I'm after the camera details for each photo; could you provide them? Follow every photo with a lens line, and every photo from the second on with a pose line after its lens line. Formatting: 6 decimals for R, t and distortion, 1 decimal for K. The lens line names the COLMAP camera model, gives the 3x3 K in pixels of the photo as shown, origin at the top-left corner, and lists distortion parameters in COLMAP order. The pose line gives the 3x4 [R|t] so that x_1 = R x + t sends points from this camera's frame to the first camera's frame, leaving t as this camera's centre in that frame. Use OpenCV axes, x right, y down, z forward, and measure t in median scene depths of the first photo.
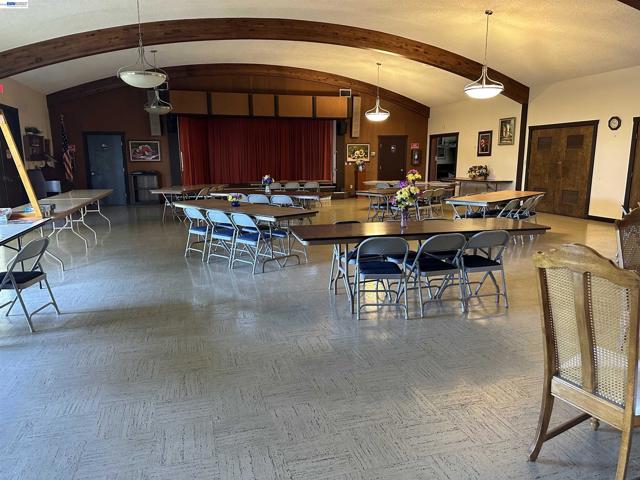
lens RADIAL K [[454.8, 0, 339.2], [0, 454.8, 240.8], [0, 0, 1]] dist [0.056323, -0.066664]
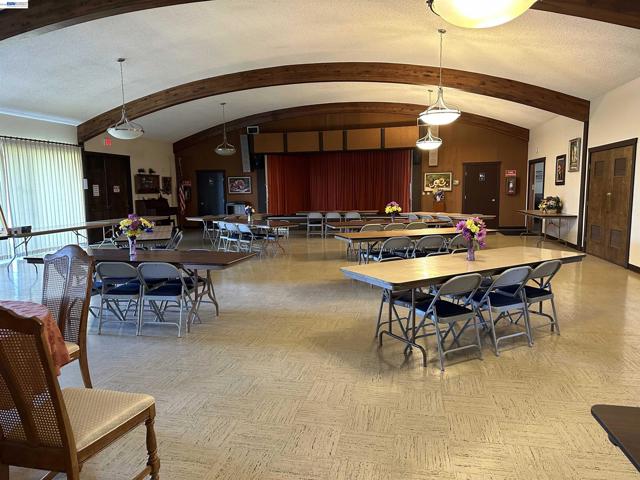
lens RADIAL K [[454.8, 0, 317.7], [0, 454.8, 243.5], [0, 0, 1]] dist [0.056323, -0.066664]
pose [[0.873058, 0.049356, -0.485113, 0.343170], [-0.075989, 0.996481, -0.035374, -0.016947], [0.481660, 0.067746, 0.873736, 0.071738]]
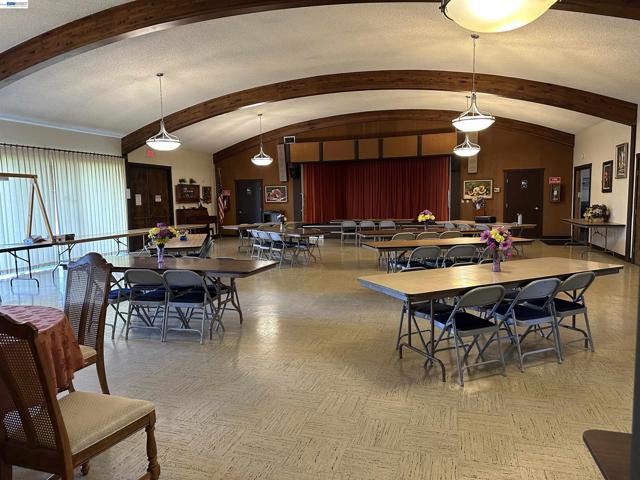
lens RADIAL K [[454.8, 0, 318.9], [0, 454.8, 242.6], [0, 0, 1]] dist [0.056323, -0.066664]
pose [[0.826783, 0.043586, -0.560831, 0.355125], [-0.085259, 0.995185, -0.048347, -0.018810], [0.556023, 0.087788, 0.826518, 0.080838]]
